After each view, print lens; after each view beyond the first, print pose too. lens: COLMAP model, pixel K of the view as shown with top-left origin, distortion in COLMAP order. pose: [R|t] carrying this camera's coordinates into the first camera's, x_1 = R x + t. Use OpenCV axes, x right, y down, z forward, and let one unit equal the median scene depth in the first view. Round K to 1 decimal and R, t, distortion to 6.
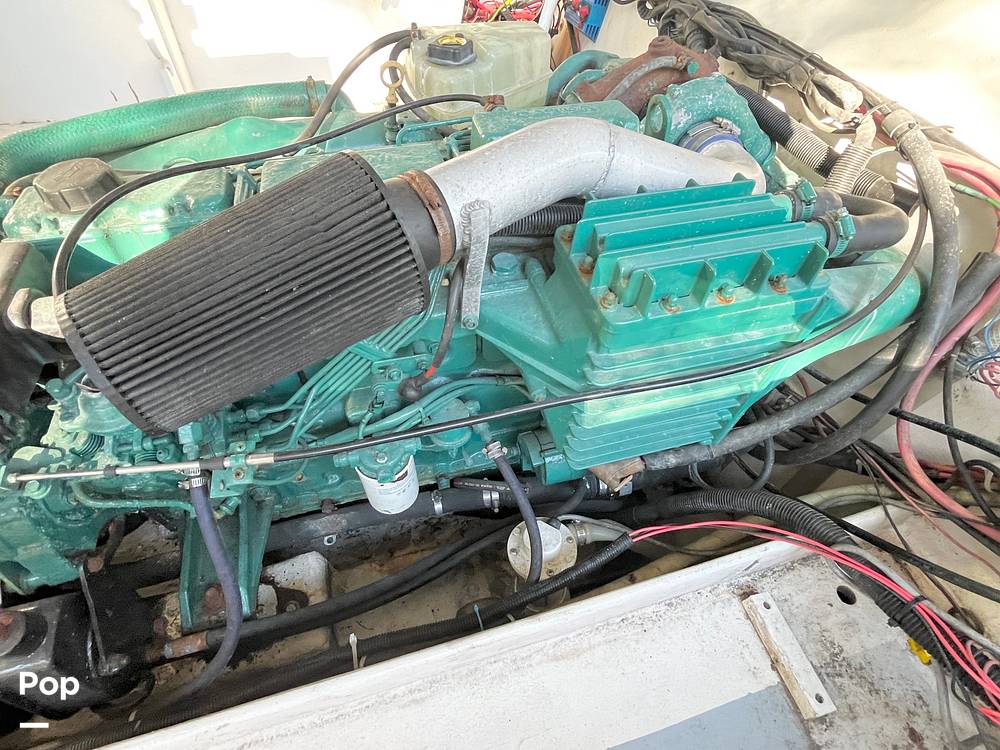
lens RADIAL K [[469.7, 0, 500.1], [0, 469.7, 357.0], [0, 0, 1]] dist [-0.026888, -0.000185]
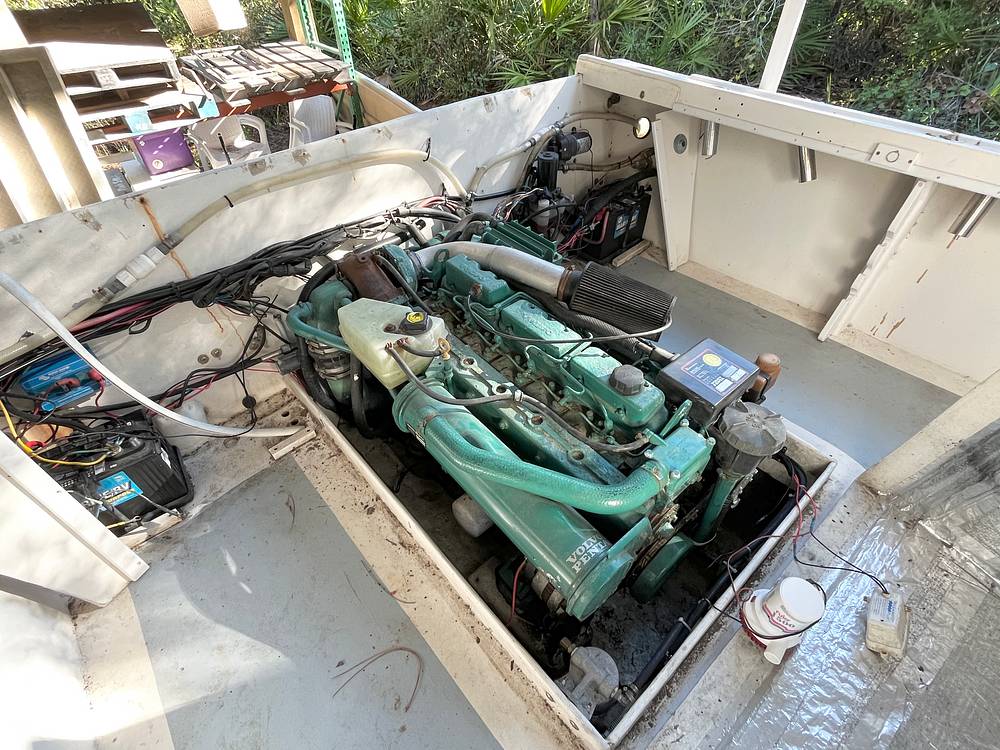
lens RADIAL K [[486.0, 0, 494.2], [0, 486.0, 369.9], [0, 0, 1]] dist [-0.000595, -0.000843]
pose [[-0.431678, -0.643781, 0.631824, -1.565747], [0.688602, 0.217249, 0.691831, -1.798337], [-0.582651, 0.733723, 0.349527, 0.411837]]
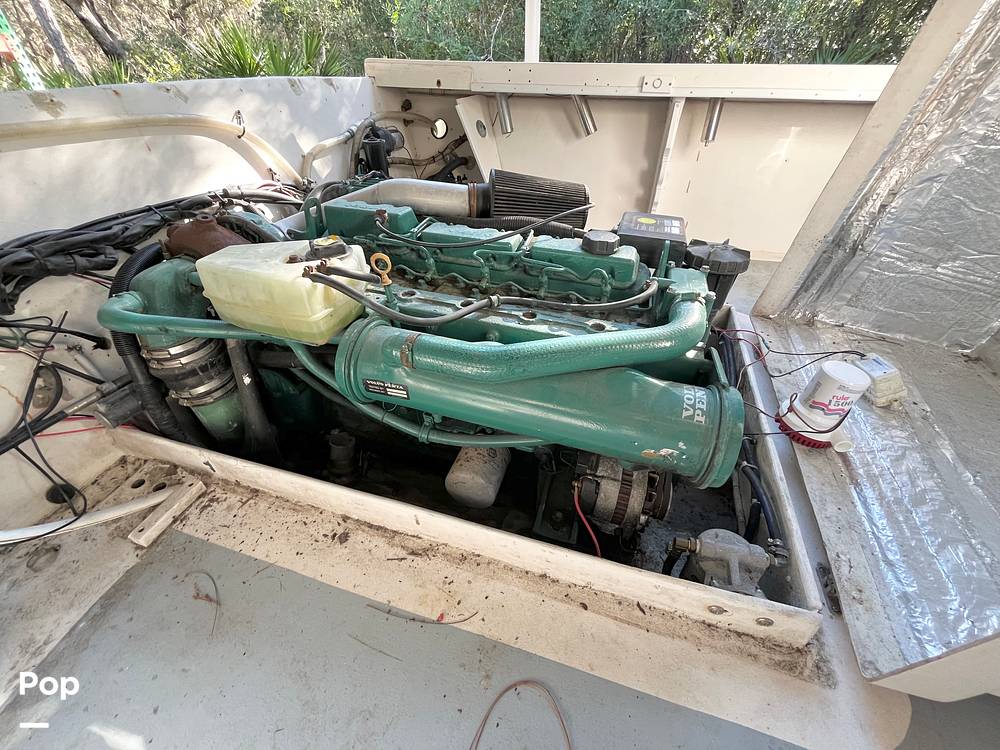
lens RADIAL K [[404.0, 0, 496.3], [0, 404.0, 371.7], [0, 0, 1]] dist [-0.004006, -0.000358]
pose [[-0.835250, -0.353077, 0.421538, -1.123036], [0.409135, 0.113132, 0.905433, -1.539964], [-0.367377, 0.928729, 0.049962, 1.192906]]
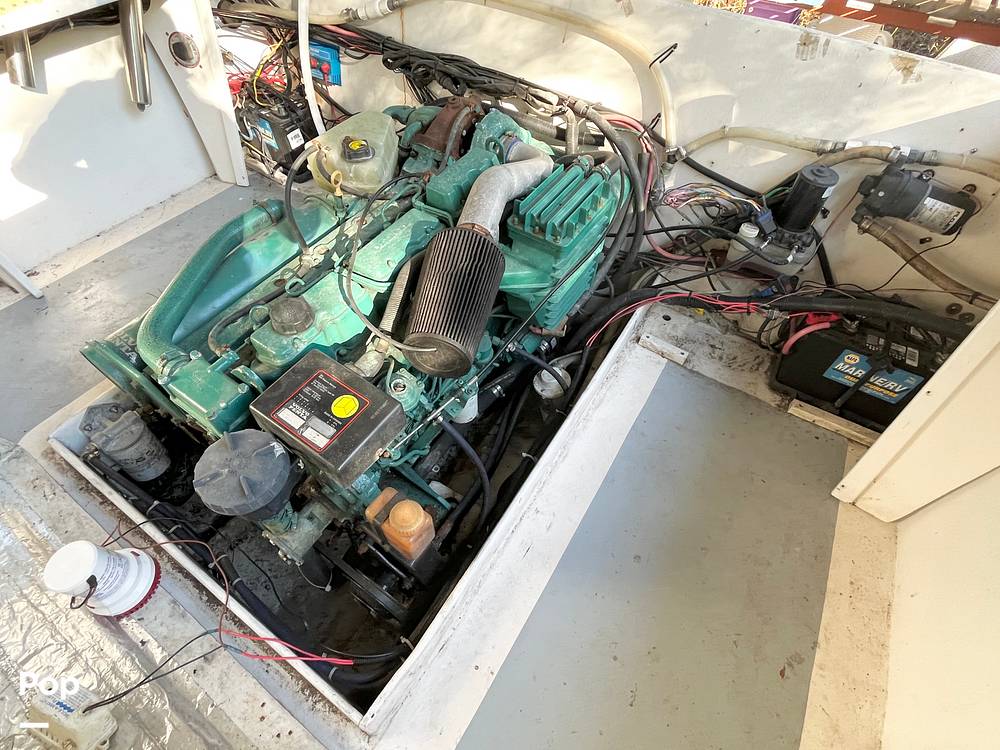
lens RADIAL K [[486.0, 0, 494.2], [0, 486.0, 369.9], [0, 0, 1]] dist [-0.000595, -0.000843]
pose [[0.745615, -0.536364, 0.395439, -0.908074], [0.507260, 0.841667, 0.185159, -0.120051], [-0.432141, 0.062533, 0.899635, -0.713630]]
